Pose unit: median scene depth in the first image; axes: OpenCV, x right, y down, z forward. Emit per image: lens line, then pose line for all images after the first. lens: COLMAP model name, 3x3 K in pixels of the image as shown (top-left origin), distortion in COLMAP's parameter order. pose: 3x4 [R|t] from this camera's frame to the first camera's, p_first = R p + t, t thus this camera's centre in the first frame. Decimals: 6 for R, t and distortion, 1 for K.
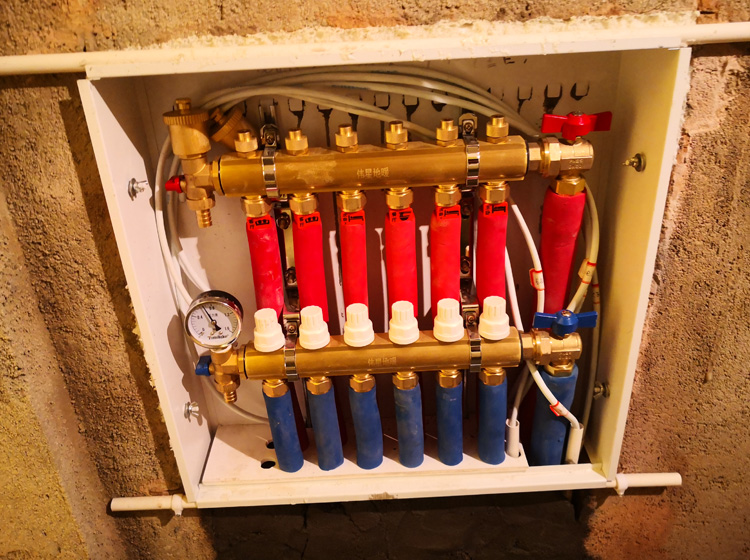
lens RADIAL K [[627.5, 0, 375.9], [0, 627.5, 279.6], [0, 0, 1]] dist [0.038232, -0.066471]
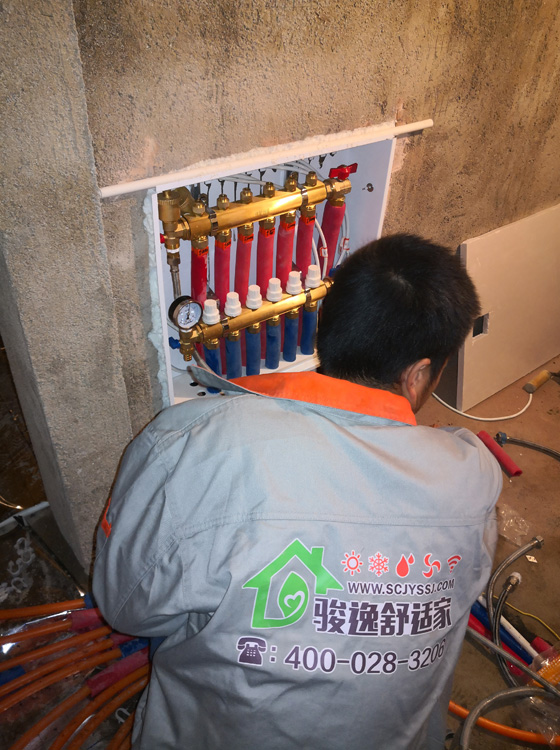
lens RADIAL K [[627.5, 0, 279.4], [0, 627.5, 375.1], [0, 0, 1]] dist [0.038232, -0.066471]
pose [[0.813103, -0.300945, 0.498292, -1.212180], [0.187256, 0.945720, 0.265610, -0.238111], [-0.551179, -0.122660, 0.825322, -0.731928]]
